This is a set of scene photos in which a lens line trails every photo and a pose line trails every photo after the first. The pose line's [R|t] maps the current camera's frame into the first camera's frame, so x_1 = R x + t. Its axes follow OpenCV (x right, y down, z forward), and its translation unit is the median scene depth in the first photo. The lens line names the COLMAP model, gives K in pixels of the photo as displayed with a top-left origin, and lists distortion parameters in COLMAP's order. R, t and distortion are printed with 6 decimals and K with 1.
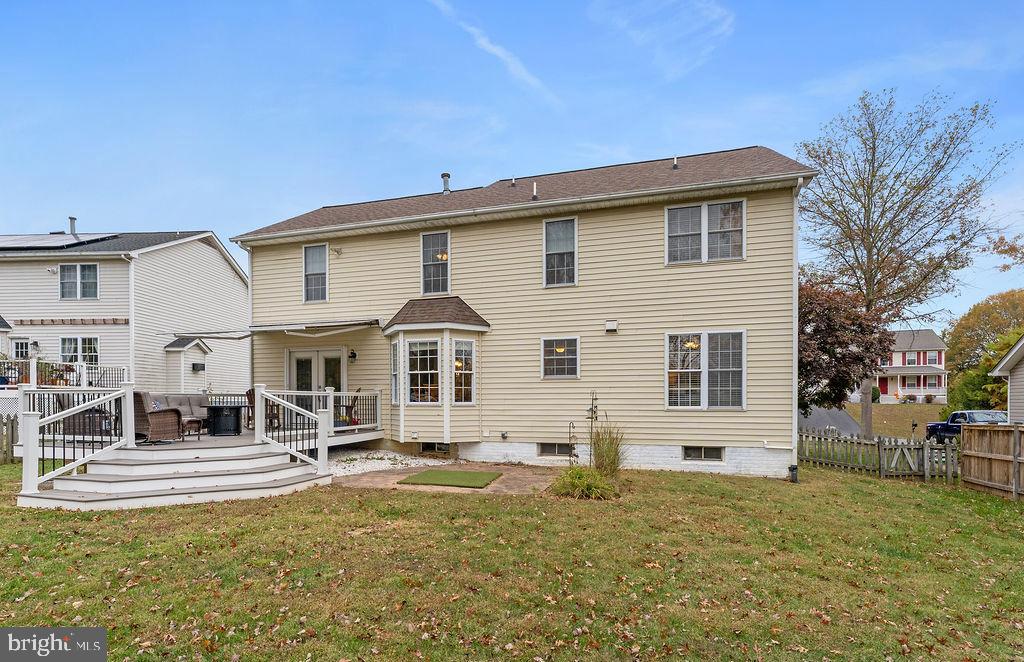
lens RADIAL K [[486.3, 0, 508.4], [0, 486.3, 402.7], [0, 0, 1]] dist [-0.006205, -0.000688]
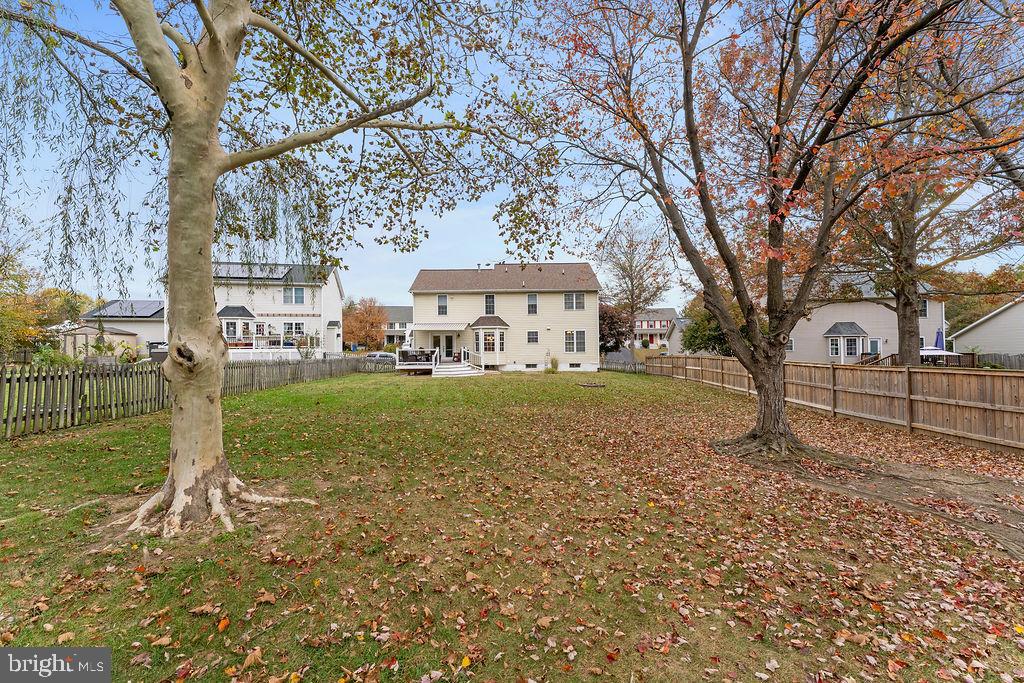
lens RADIAL K [[415.4, 0, 510.9], [0, 415.4, 336.1], [0, 0, 1]] dist [0.001325, -0.000473]
pose [[0.956362, -0.001682, 0.292180, -0.518548], [0.011649, 0.999408, -0.032379, -0.007662], [-0.291952, 0.034370, 0.955815, -0.979667]]
